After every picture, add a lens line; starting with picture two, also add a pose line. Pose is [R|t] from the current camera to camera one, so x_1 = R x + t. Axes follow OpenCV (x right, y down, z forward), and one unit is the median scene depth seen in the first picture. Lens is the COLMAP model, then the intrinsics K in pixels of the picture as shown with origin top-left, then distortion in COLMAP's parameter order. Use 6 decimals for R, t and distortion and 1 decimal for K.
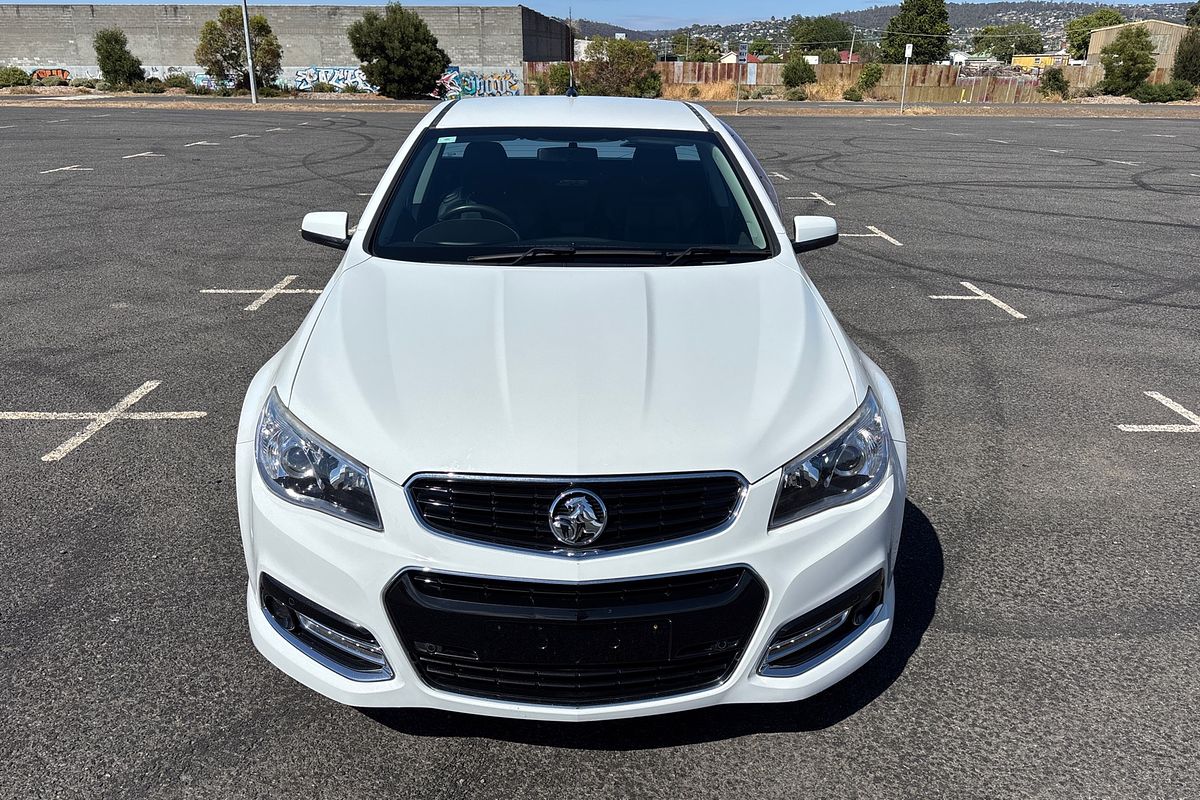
lens RADIAL K [[887.9, 0, 597.9], [0, 887.9, 399.8], [0, 0, 1]] dist [0.072961, -0.088498]
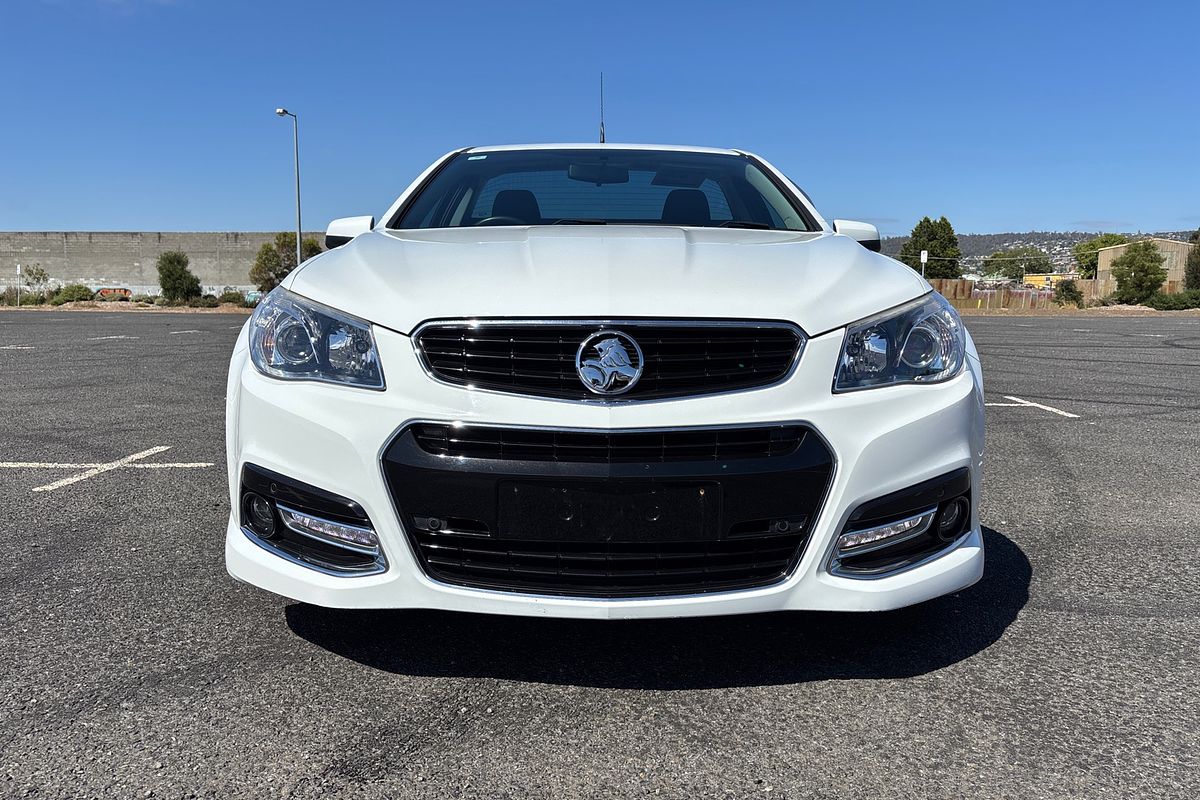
lens RADIAL K [[894.4, 0, 600.0], [0, 894.4, 400.0], [0, 0, 1]] dist [0.057335, -0.066128]
pose [[0.999569, -0.001538, -0.029305, -0.003395], [-0.005208, 0.973479, -0.228717, 0.194236], [0.028880, 0.228771, 0.973052, 0.088533]]
